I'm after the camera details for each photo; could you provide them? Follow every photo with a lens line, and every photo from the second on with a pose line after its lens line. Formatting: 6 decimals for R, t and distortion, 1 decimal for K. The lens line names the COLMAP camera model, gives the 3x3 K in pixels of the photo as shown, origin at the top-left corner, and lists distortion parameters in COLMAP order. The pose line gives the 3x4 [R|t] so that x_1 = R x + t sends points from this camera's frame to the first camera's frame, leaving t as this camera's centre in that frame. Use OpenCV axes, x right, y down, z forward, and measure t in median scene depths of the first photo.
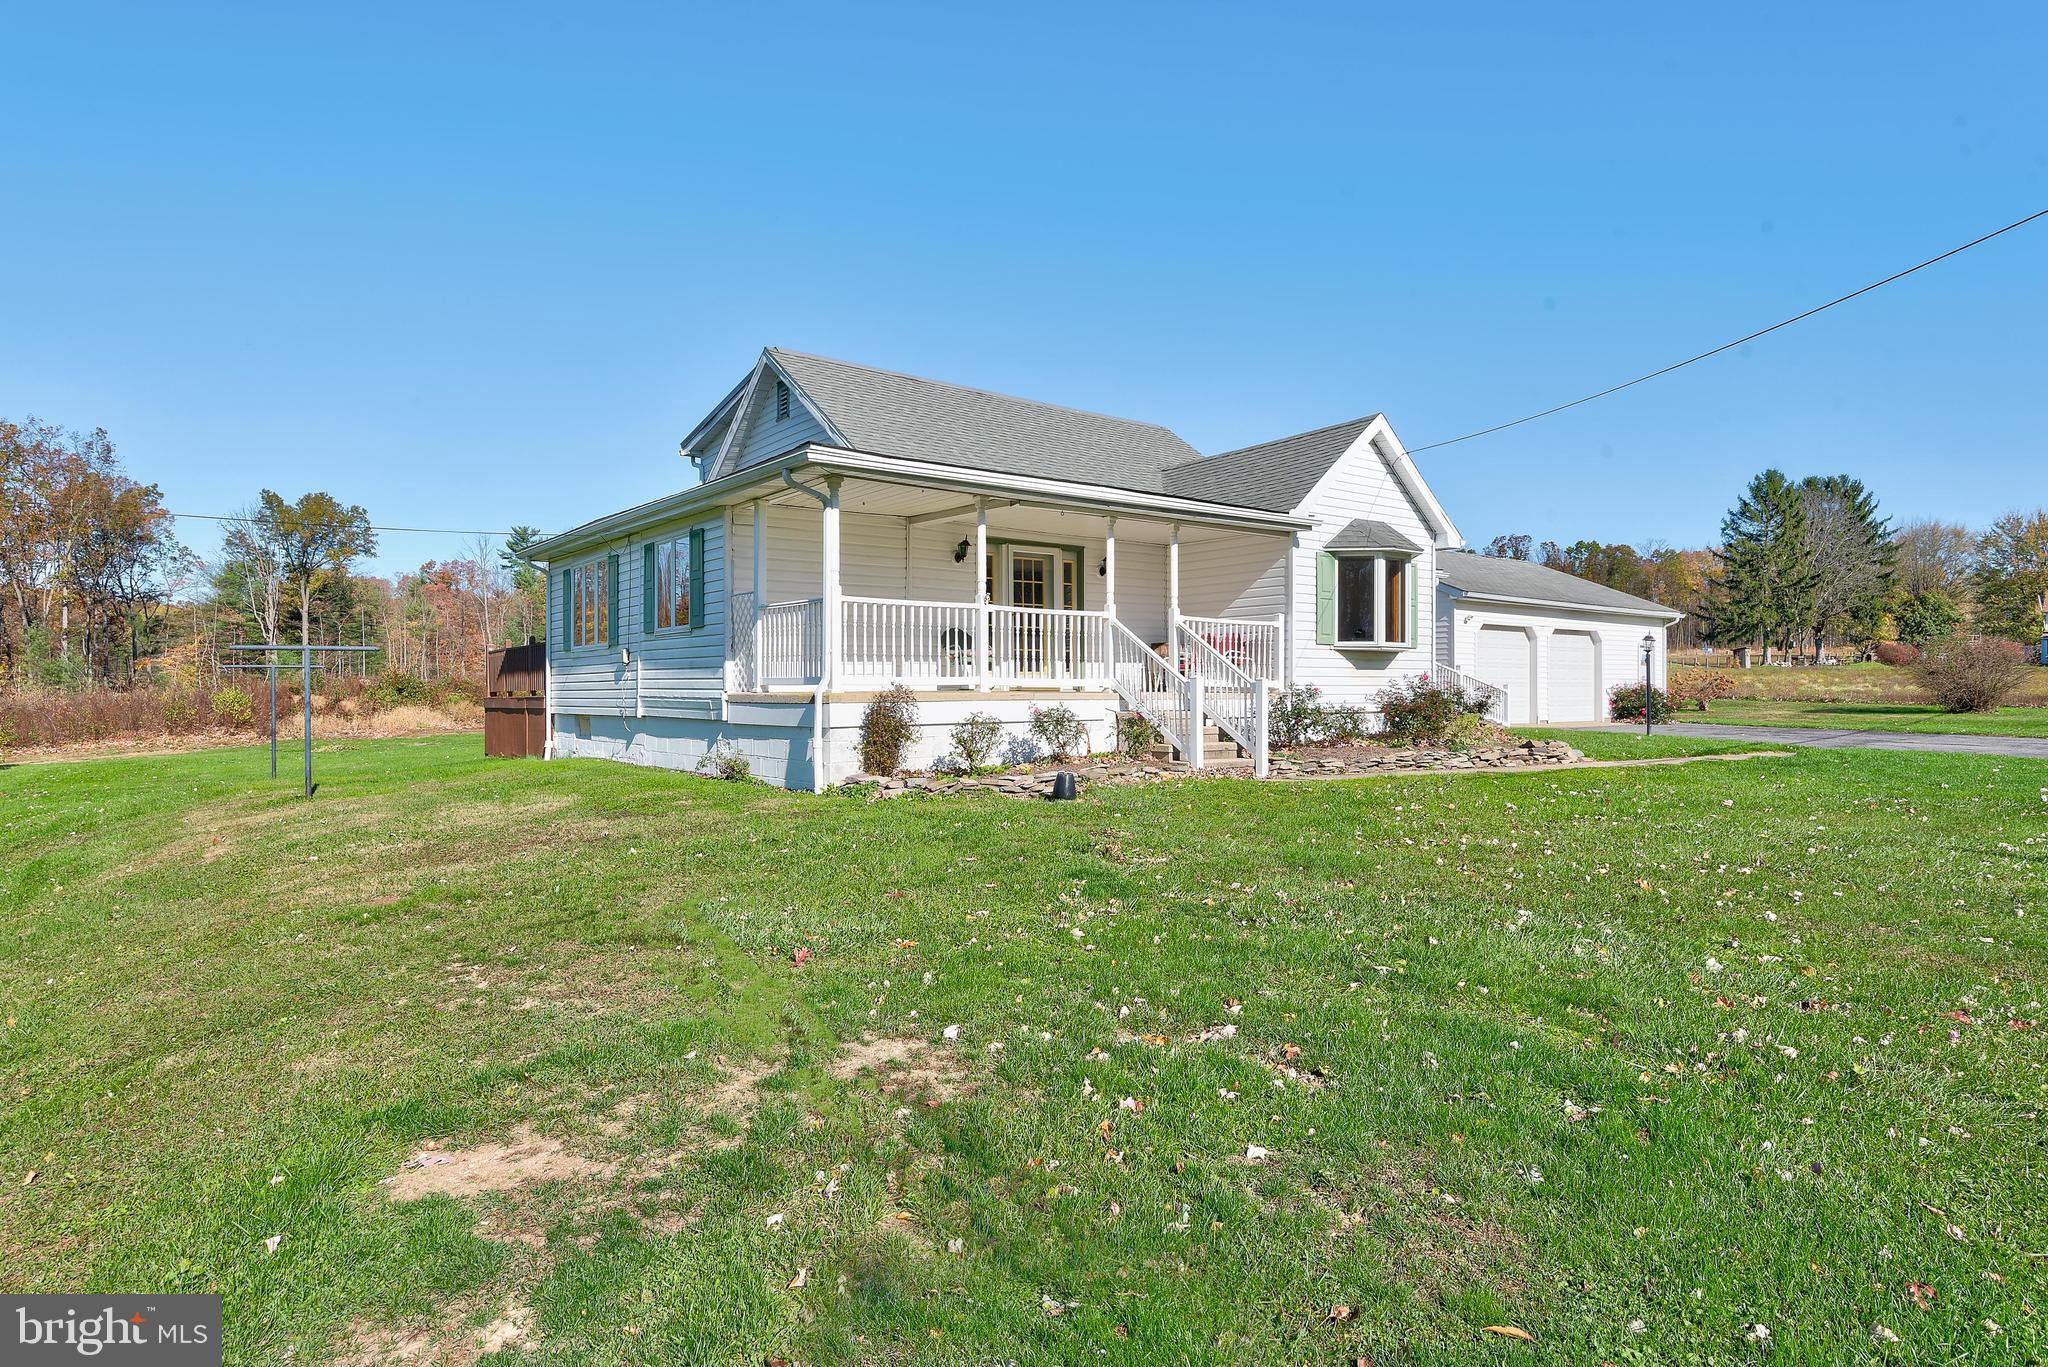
lens RADIAL K [[1110.4, 0, 993.3], [0, 1110.4, 658.0], [0, 0, 1]] dist [0.001903, 0.000045]
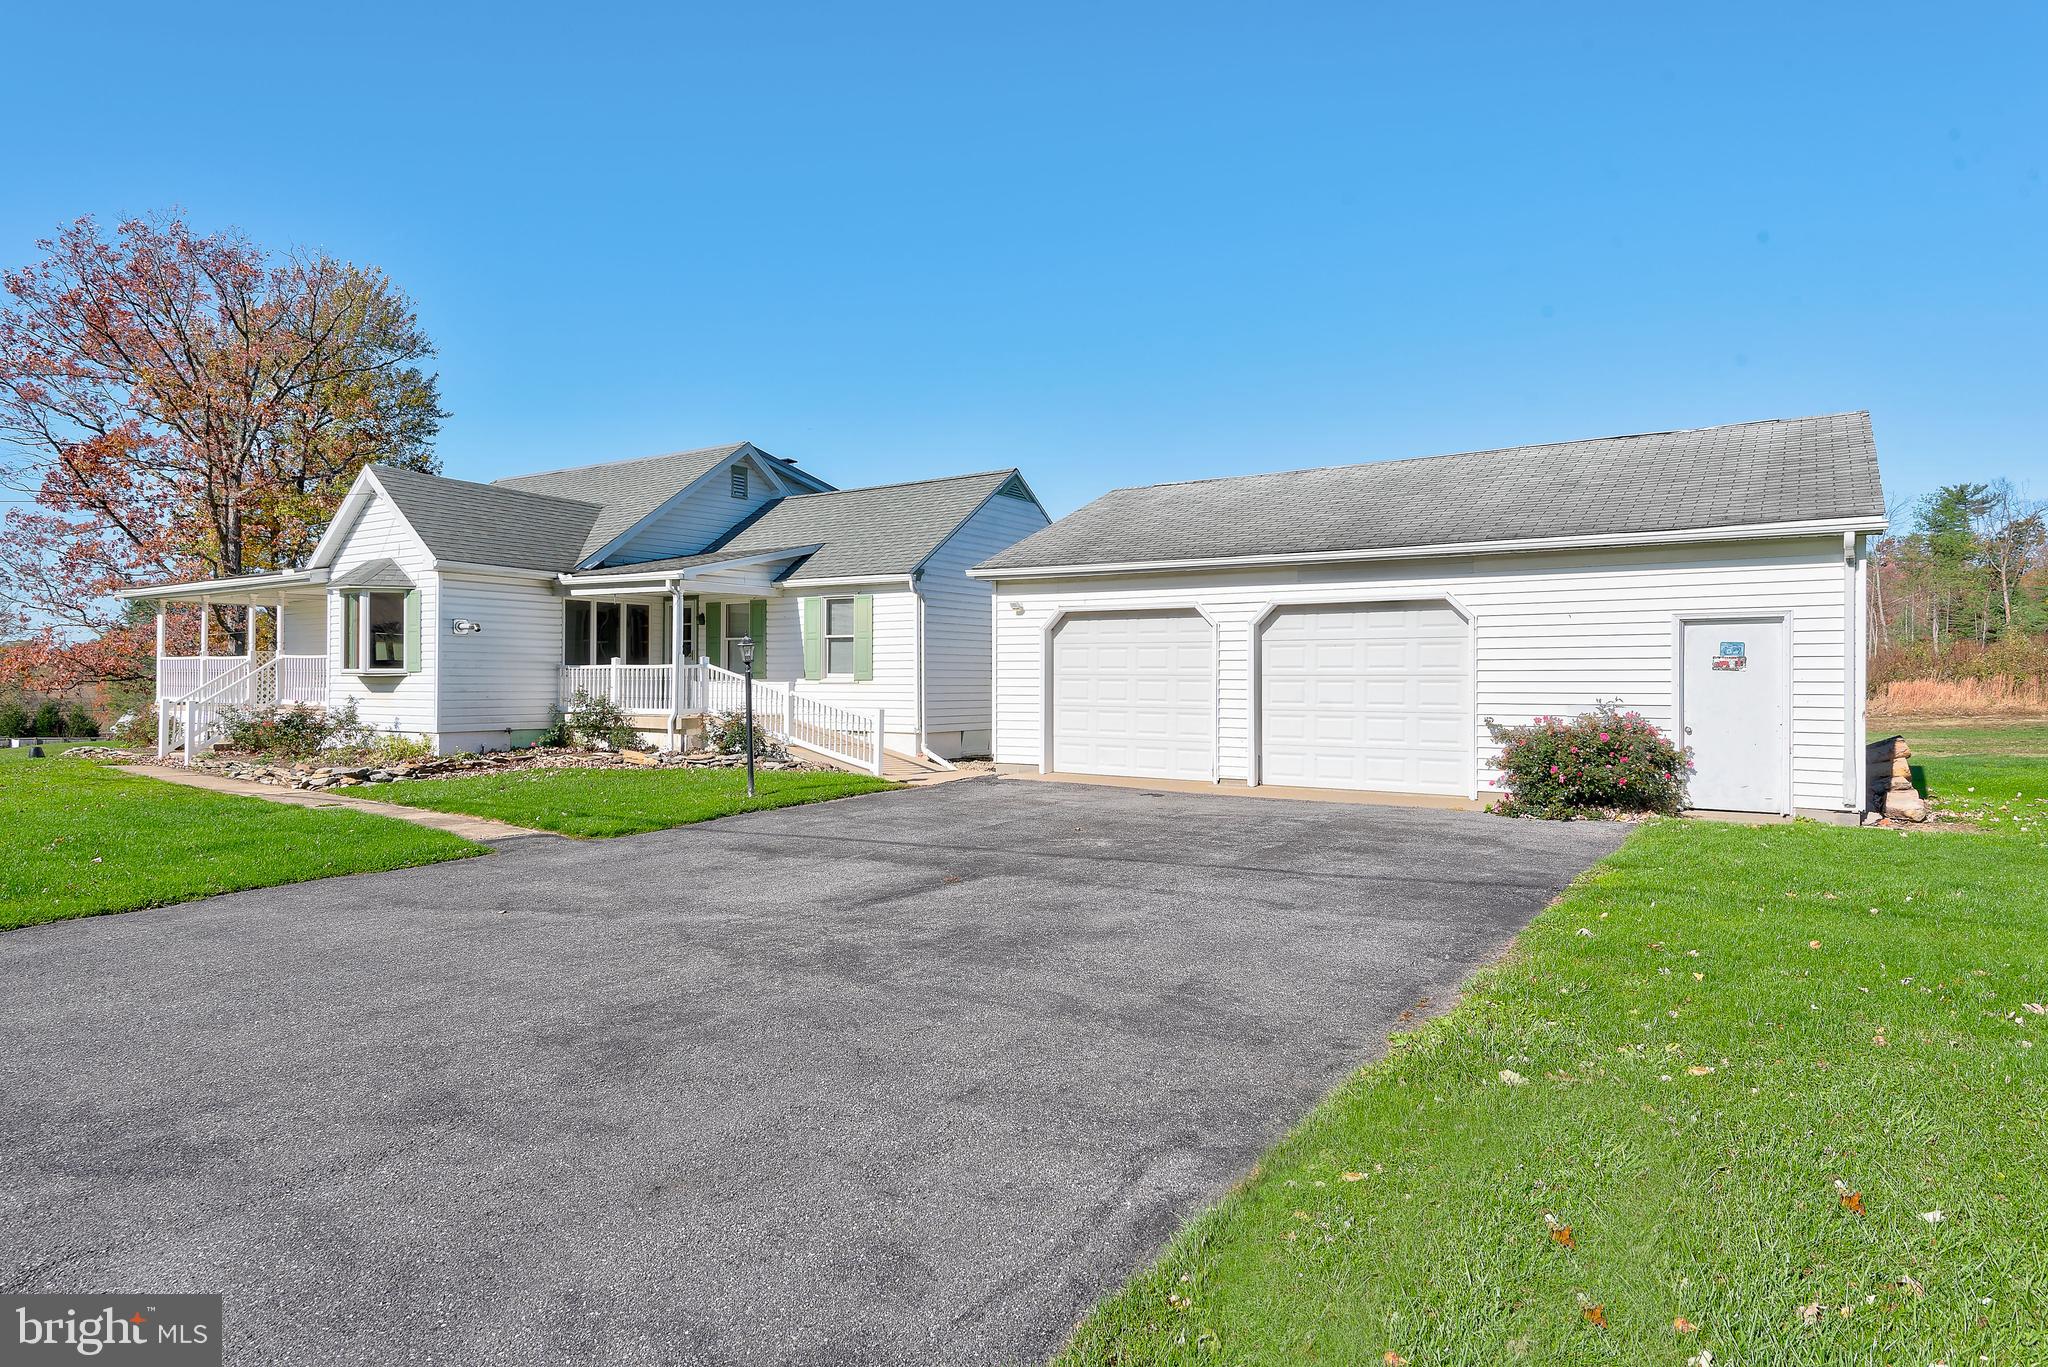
lens RADIAL K [[1242.1, 0, 1024.0], [0, 1242.1, 683.5], [0, 0, 1]] dist [-0.002505, -0.000333]
pose [[0.365926, -0.003891, -0.930636, 1.816464], [0.021648, 0.999756, 0.004332, 0.010476], [0.930392, -0.021732, 0.365921, 1.196098]]
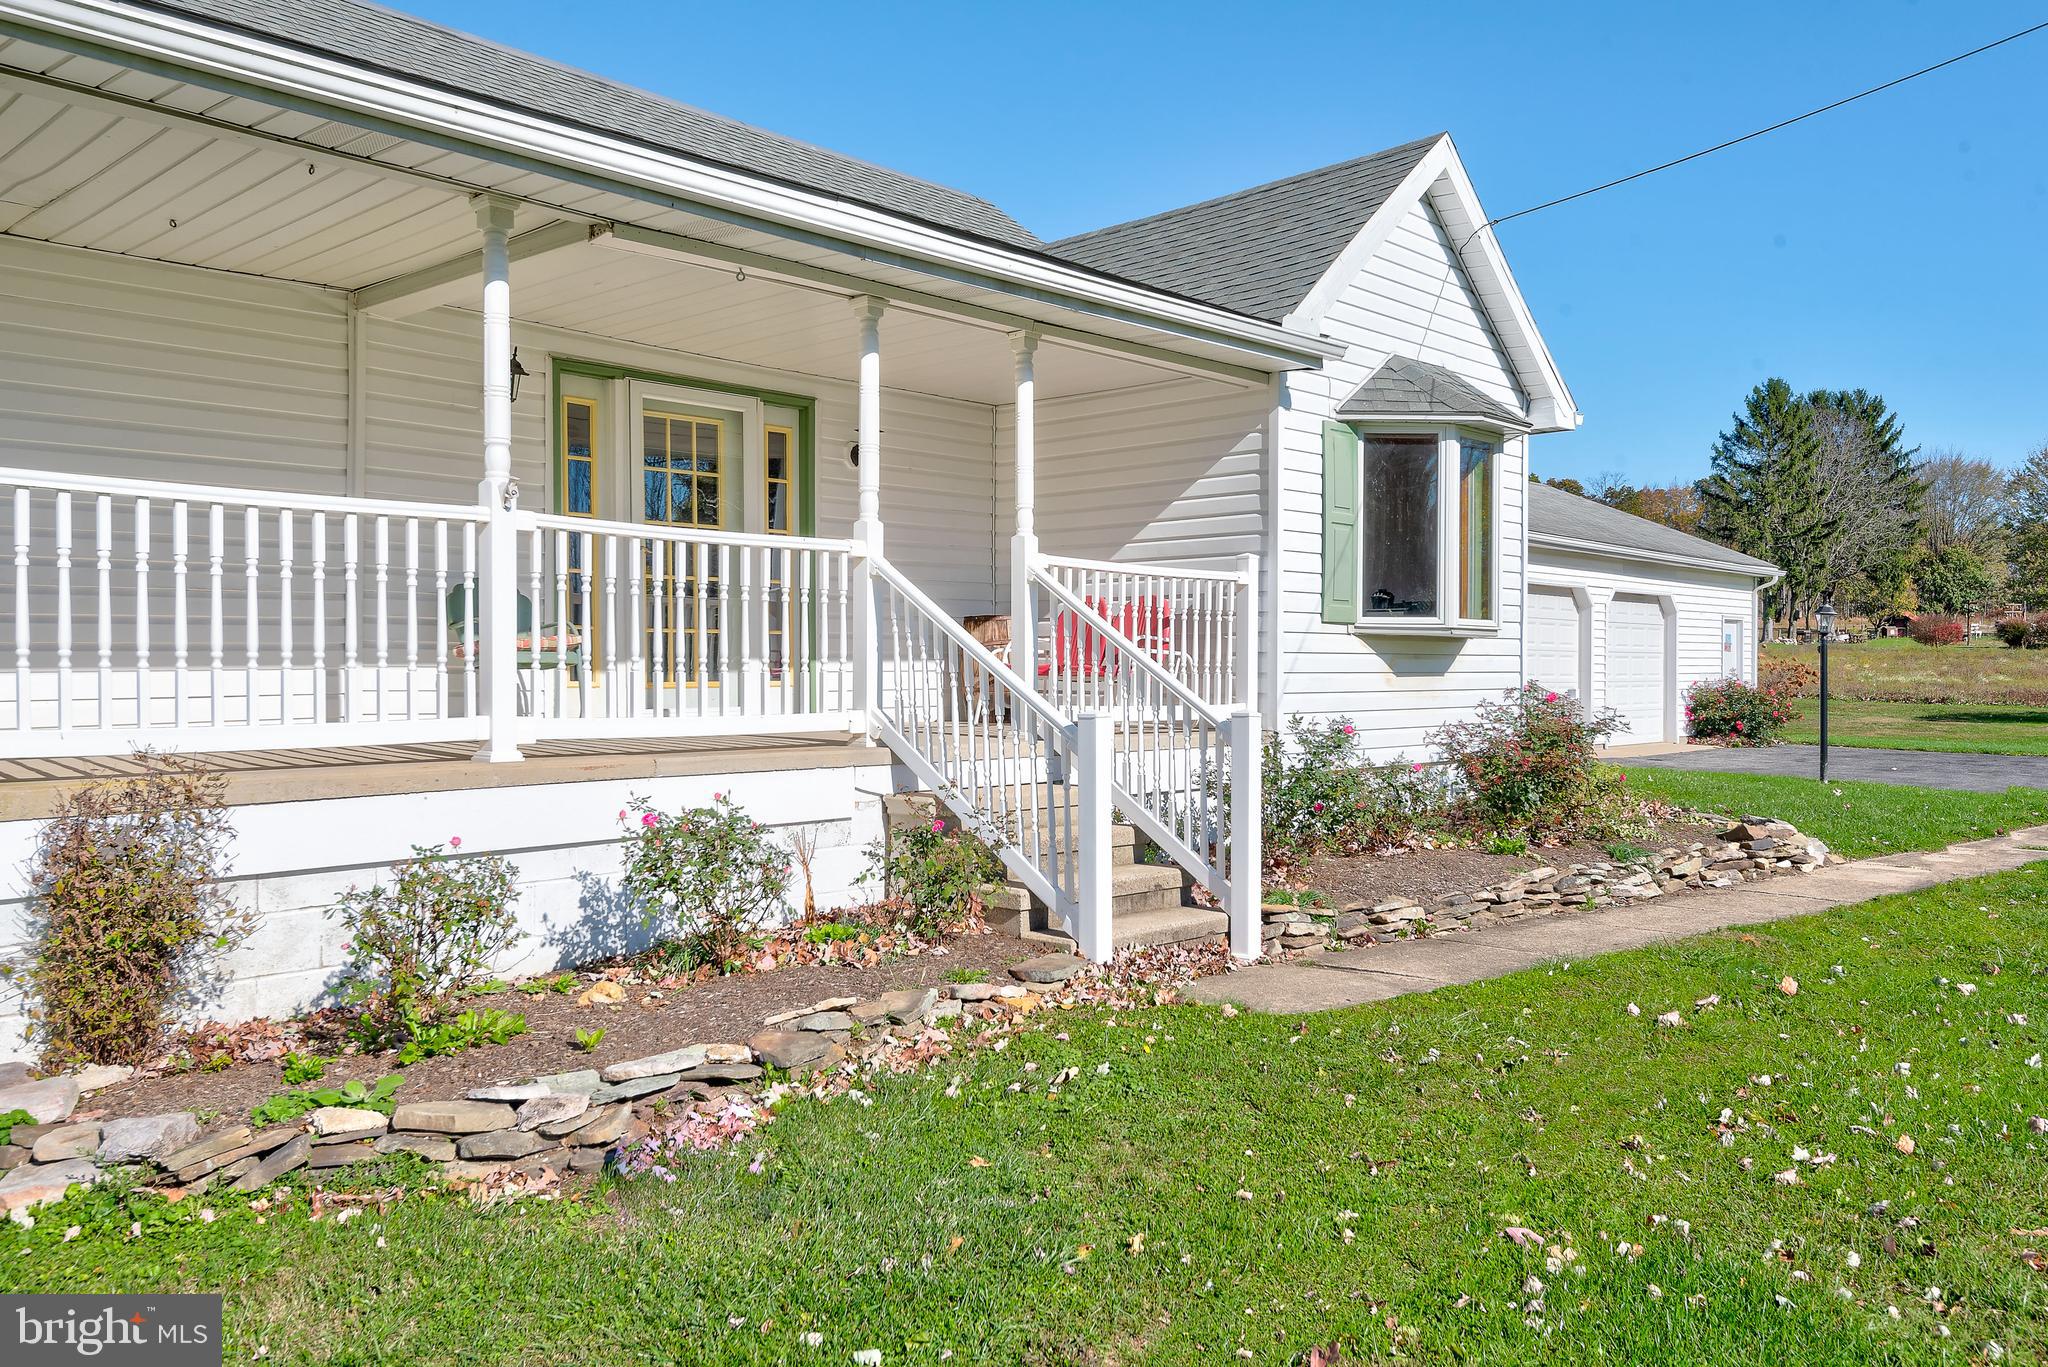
lens RADIAL K [[1555.5, 0, 1024.0], [0, 1555.5, 683.5], [0, 0, 1]] dist [0.026682, 0.002128]
pose [[0.981748, -0.001866, 0.190177, 0.046966], [-0.005161, 0.999322, 0.036450, -0.009969], [-0.190116, -0.036766, 0.981073, 0.387564]]
